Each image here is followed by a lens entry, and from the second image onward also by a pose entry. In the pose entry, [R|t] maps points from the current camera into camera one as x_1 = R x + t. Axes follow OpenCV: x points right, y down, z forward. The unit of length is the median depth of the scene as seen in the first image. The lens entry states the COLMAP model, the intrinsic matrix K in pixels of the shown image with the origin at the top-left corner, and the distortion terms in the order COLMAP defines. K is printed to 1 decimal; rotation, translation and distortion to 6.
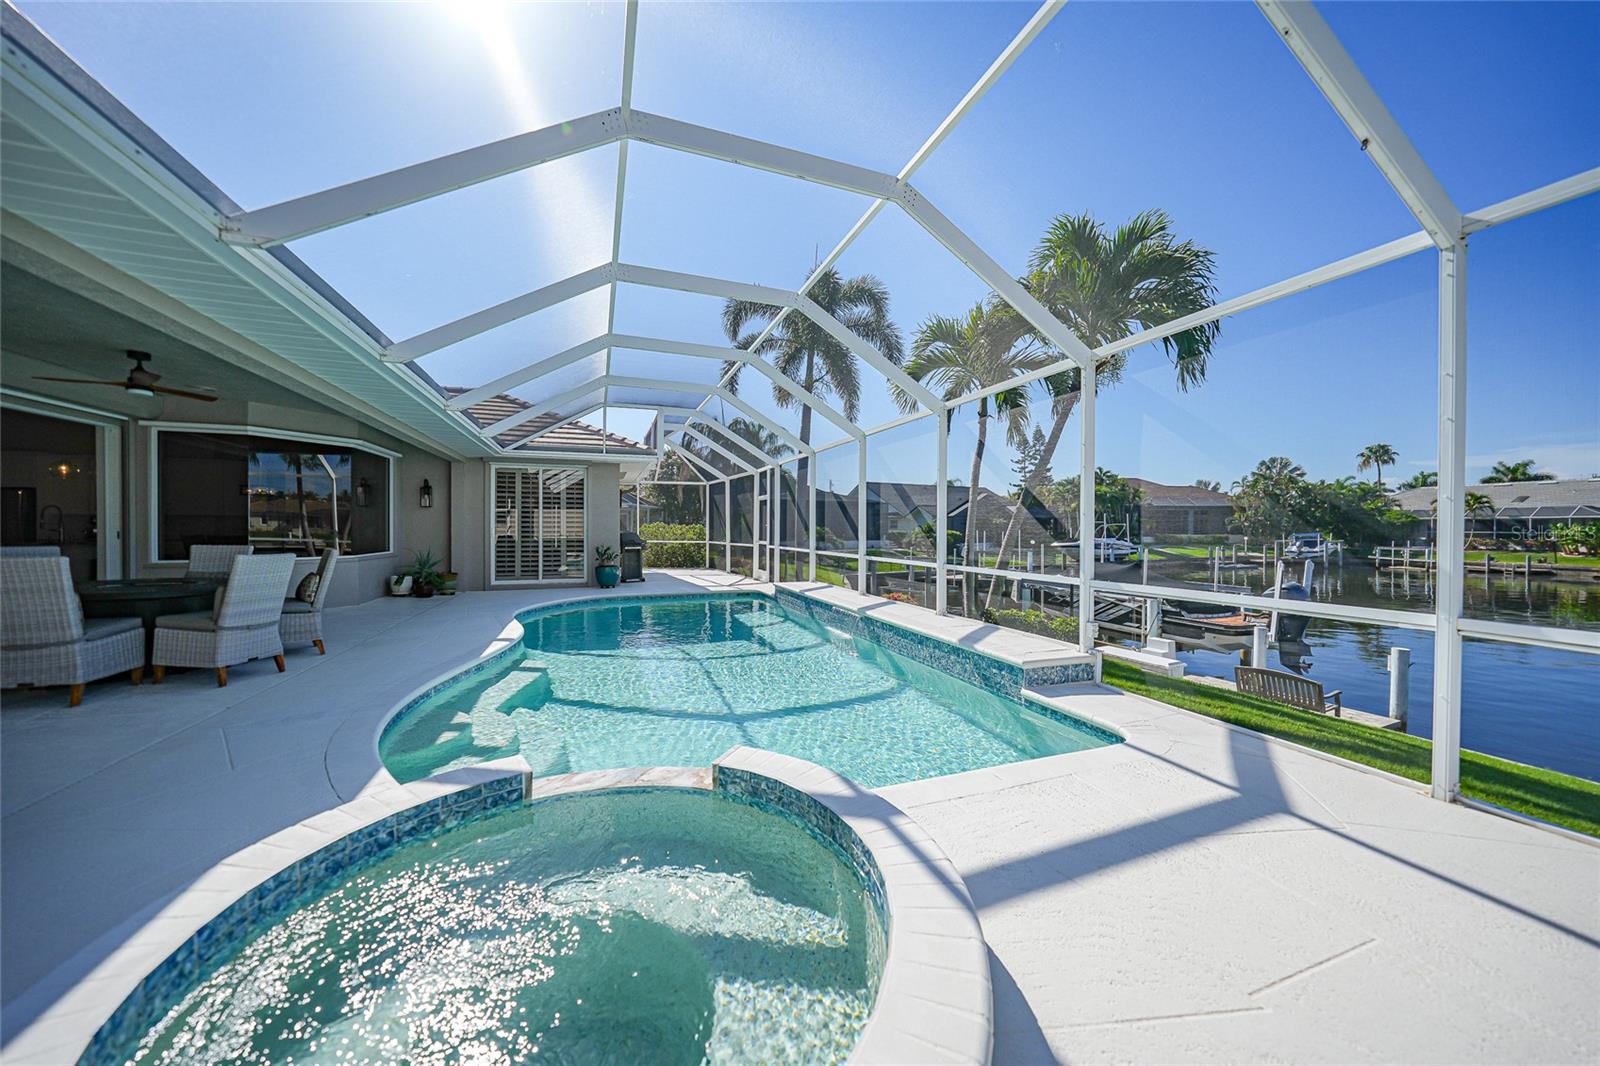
lens RADIAL K [[553.9, 0, 801.1], [0, 553.9, 532.6], [0, 0, 1]] dist [-0.027550, 0.006654]
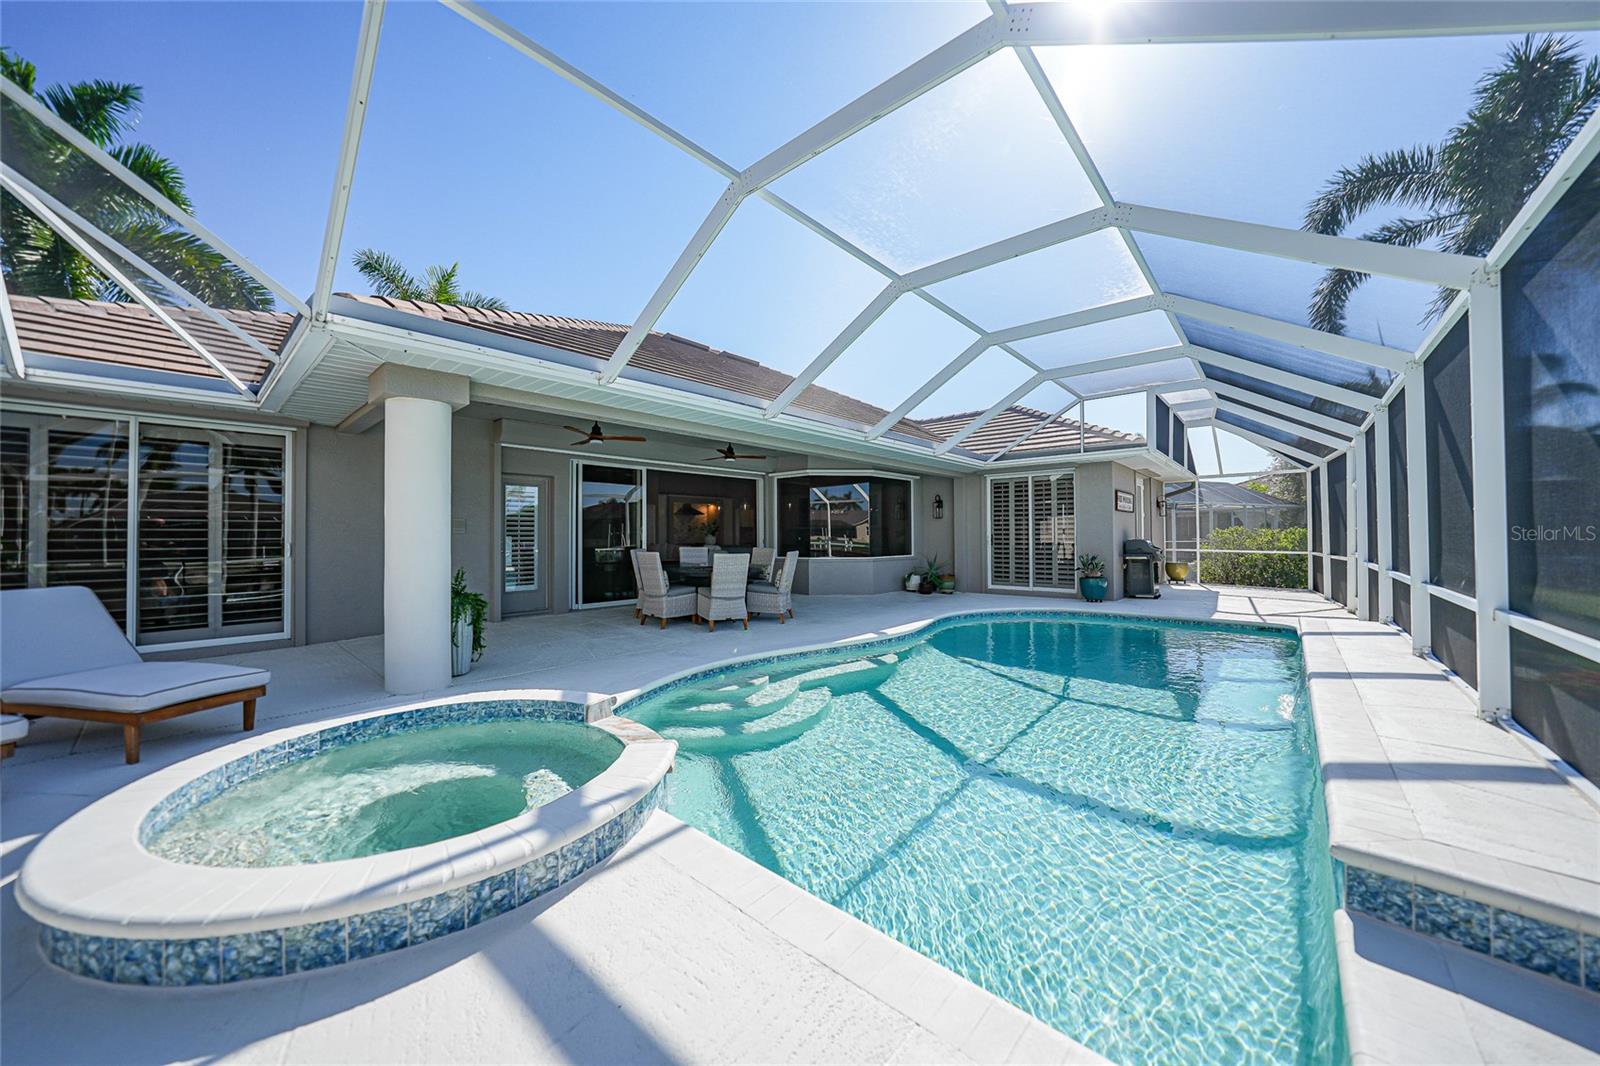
lens RADIAL K [[553.9, 0, 803.8], [0, 553.9, 533.3], [0, 0, 1]] dist [-0.027550, 0.006654]
pose [[0.473573, -0.010411, -0.880693, 0.243747], [0.000265, 0.999932, -0.011678, -0.000280], [0.880754, 0.005297, 0.473544, 0.185162]]
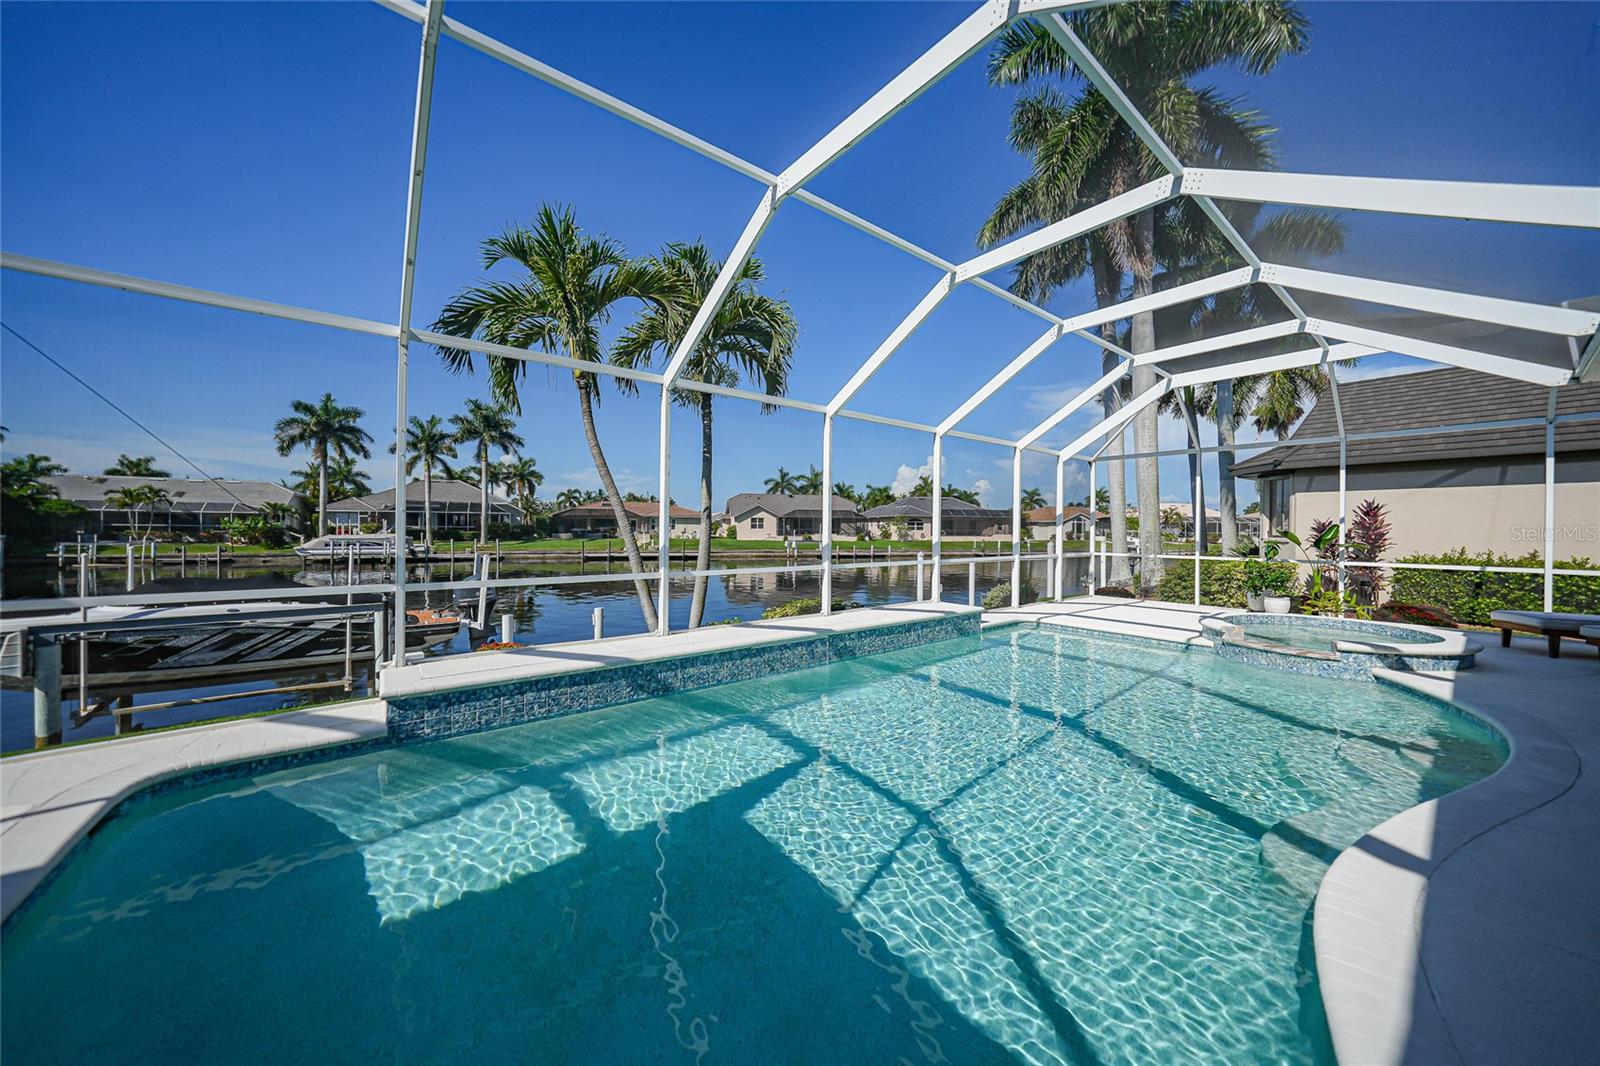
lens RADIAL K [[553.9, 0, 799.6], [0, 553.9, 529.9], [0, 0, 1]] dist [-0.027550, 0.006654]
pose [[-0.315601, -0.009229, 0.948847, -0.437122], [-0.000369, 0.999954, 0.009603, -0.009622], [-0.948892, 0.002681, -0.315590, 0.872824]]
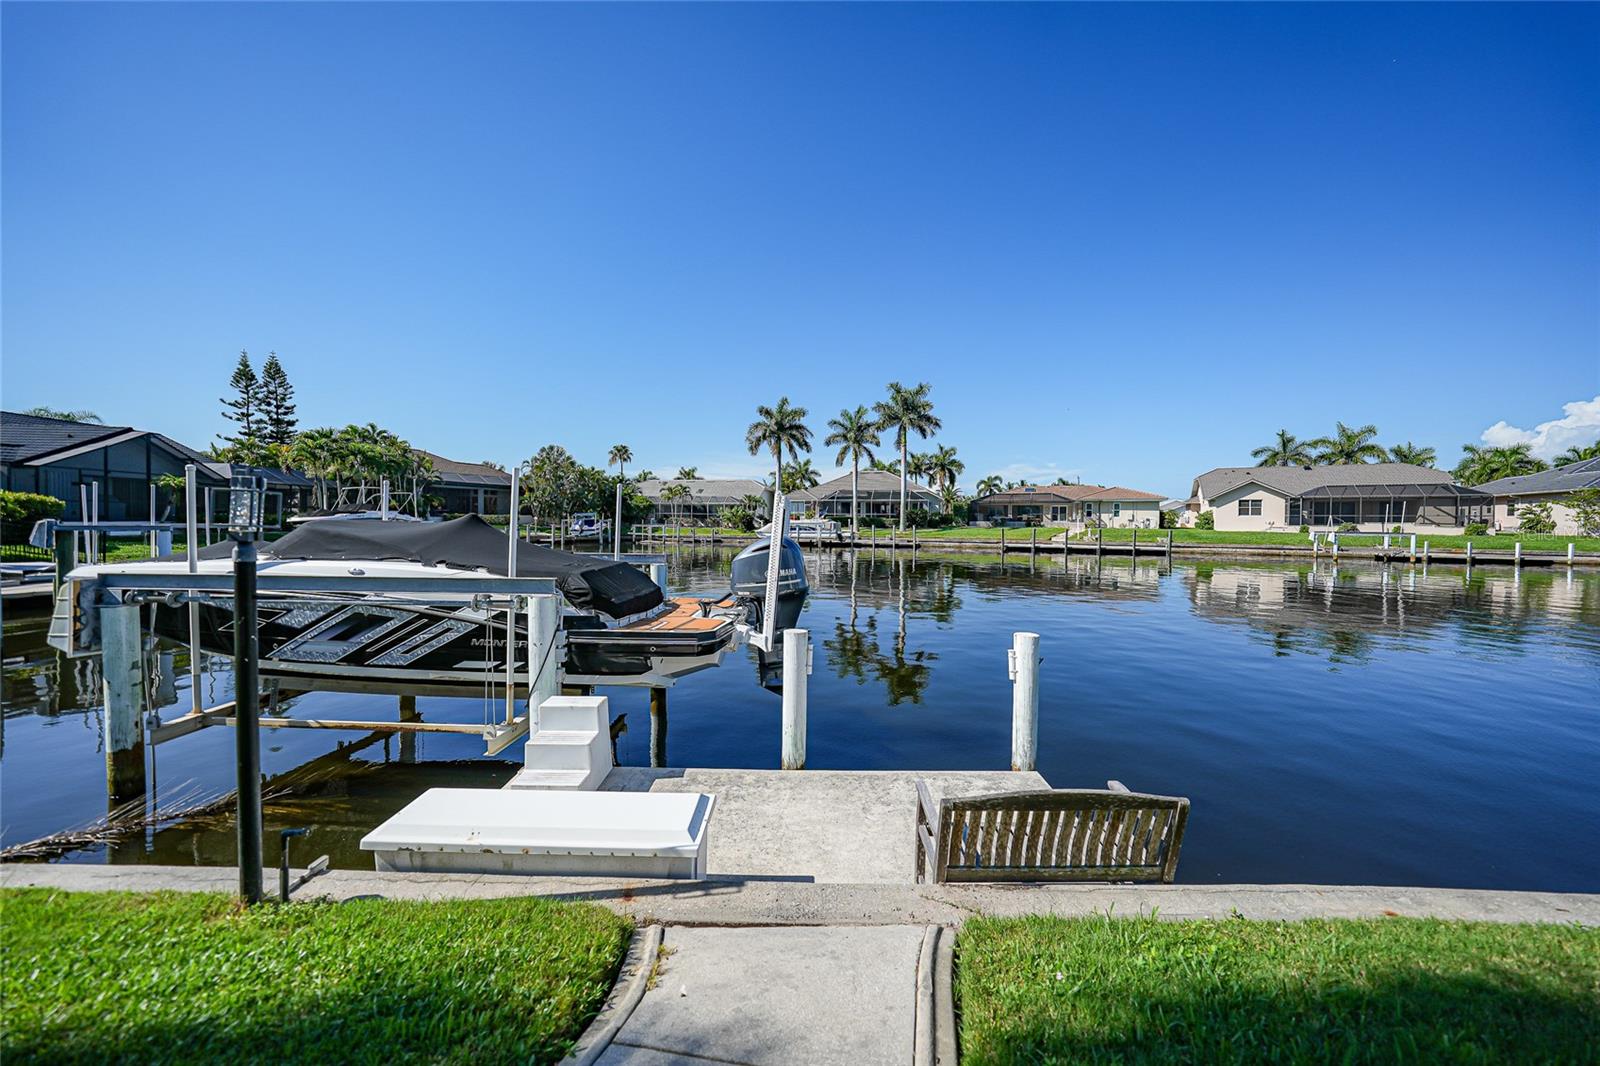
lens RADIAL K [[553.9, 0, 802.4], [0, 553.9, 528.8], [0, 0, 1]] dist [-0.027550, 0.006654]
pose [[0.394151, -0.014119, 0.918937, 0.479332], [0.002227, 0.999894, 0.014408, 0.094407], [-0.919043, -0.003633, 0.394140, 0.902876]]
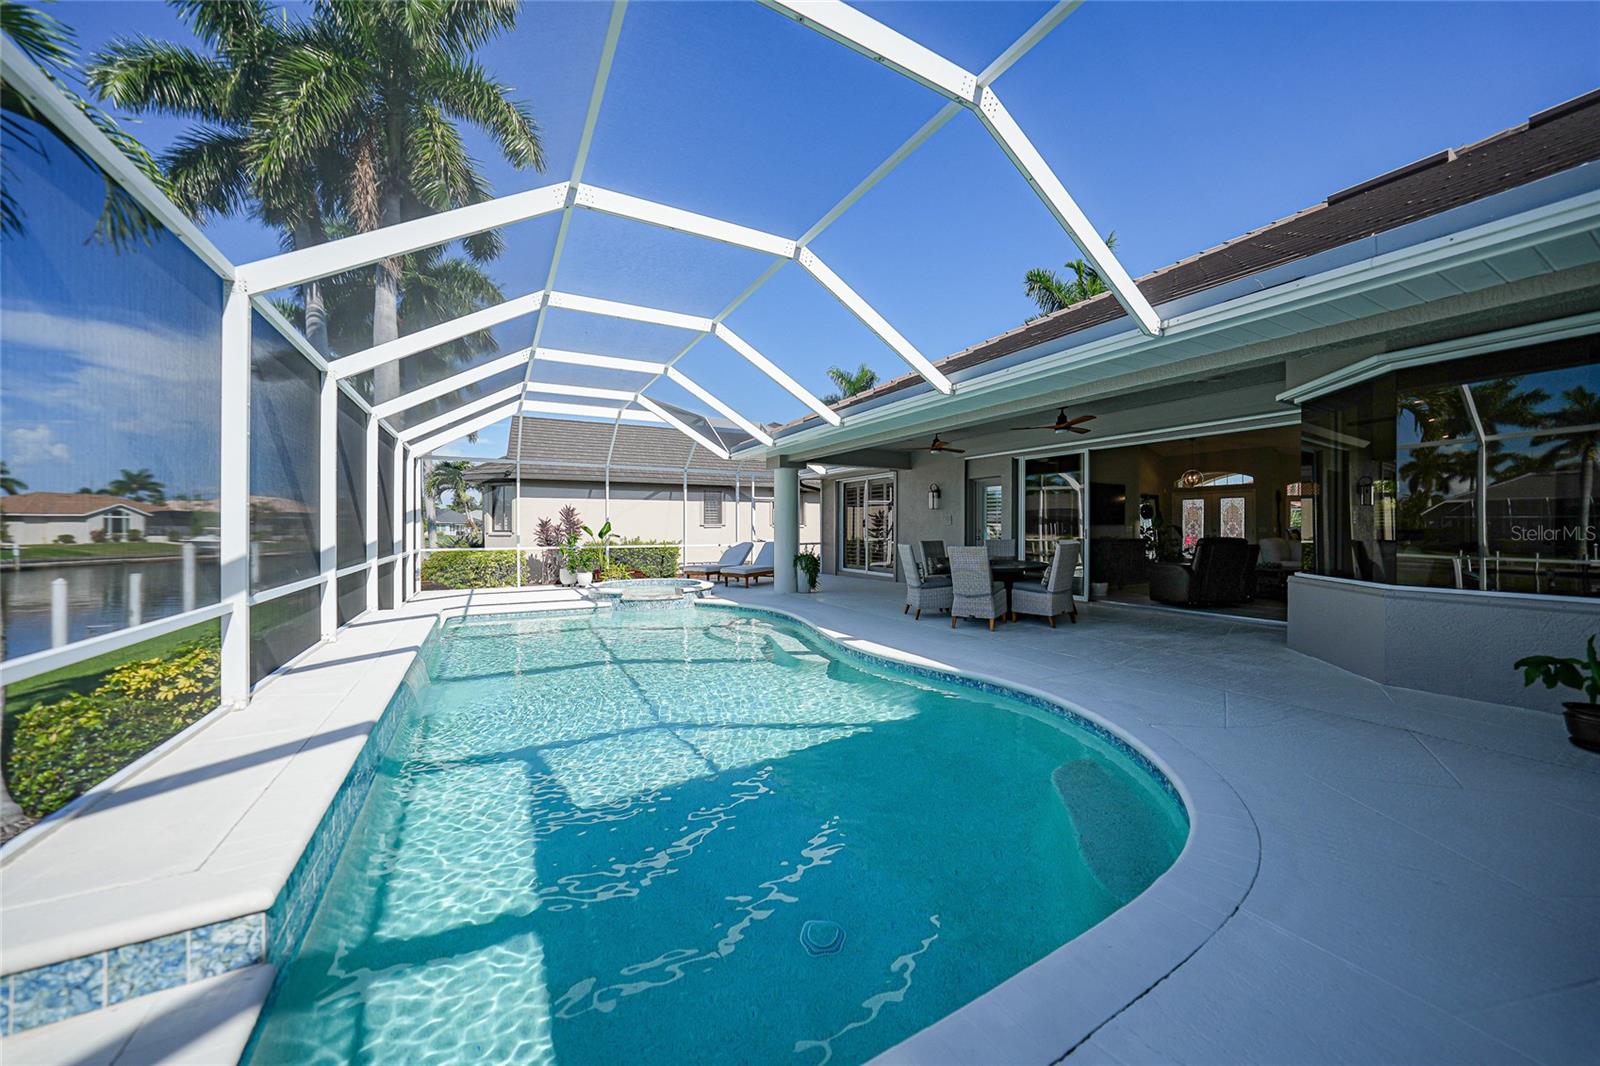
lens RADIAL K [[553.9, 0, 824.4], [0, 553.9, 523.5], [0, 0, 1]] dist [-0.027550, 0.006654]
pose [[-0.981565, -0.000855, -0.191128, -0.185766], [-0.000777, 1.000000, -0.000481, -0.005575], [0.191129, -0.000323, -0.981565, 1.167508]]
